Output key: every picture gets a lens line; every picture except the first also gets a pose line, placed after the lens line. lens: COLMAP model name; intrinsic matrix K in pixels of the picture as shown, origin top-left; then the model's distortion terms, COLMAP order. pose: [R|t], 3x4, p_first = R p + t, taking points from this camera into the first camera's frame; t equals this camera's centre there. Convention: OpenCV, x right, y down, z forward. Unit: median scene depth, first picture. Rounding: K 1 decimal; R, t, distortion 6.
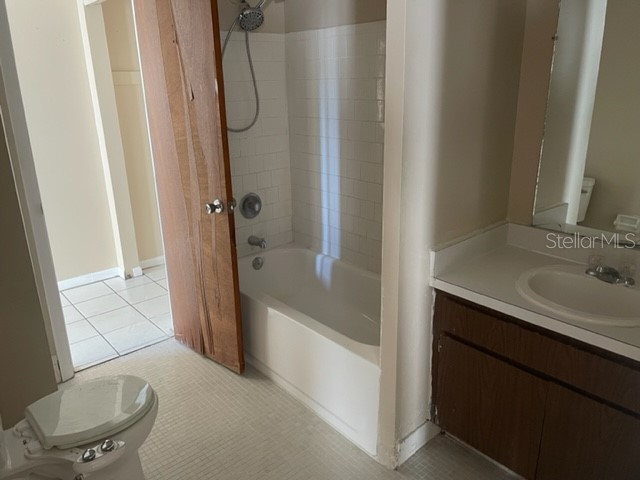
lens RADIAL K [[499.3, 0, 315.9], [0, 499.3, 232.4], [0, 0, 1]] dist [0.112952, -0.147214]
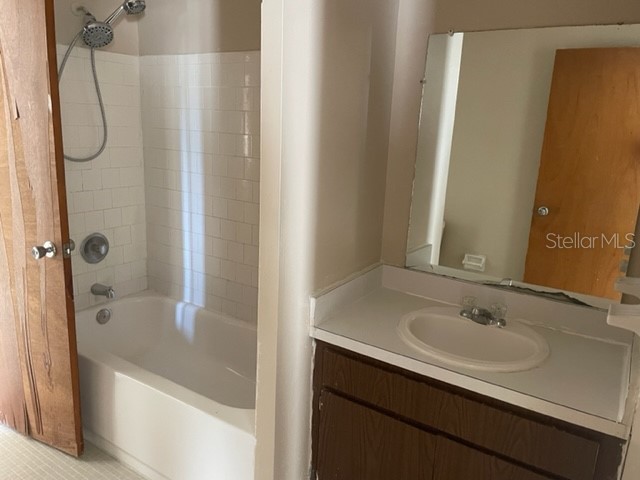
lens RADIAL K [[493.2, 0, 318.2], [0, 493.2, 236.6], [0, 0, 1]] dist [0.098444, -0.138445]
pose [[0.959809, 0.000252, 0.280653, -0.006687], [0.019858, 0.997432, -0.068806, -0.008516], [-0.279950, 0.071614, 0.957340, 0.102067]]
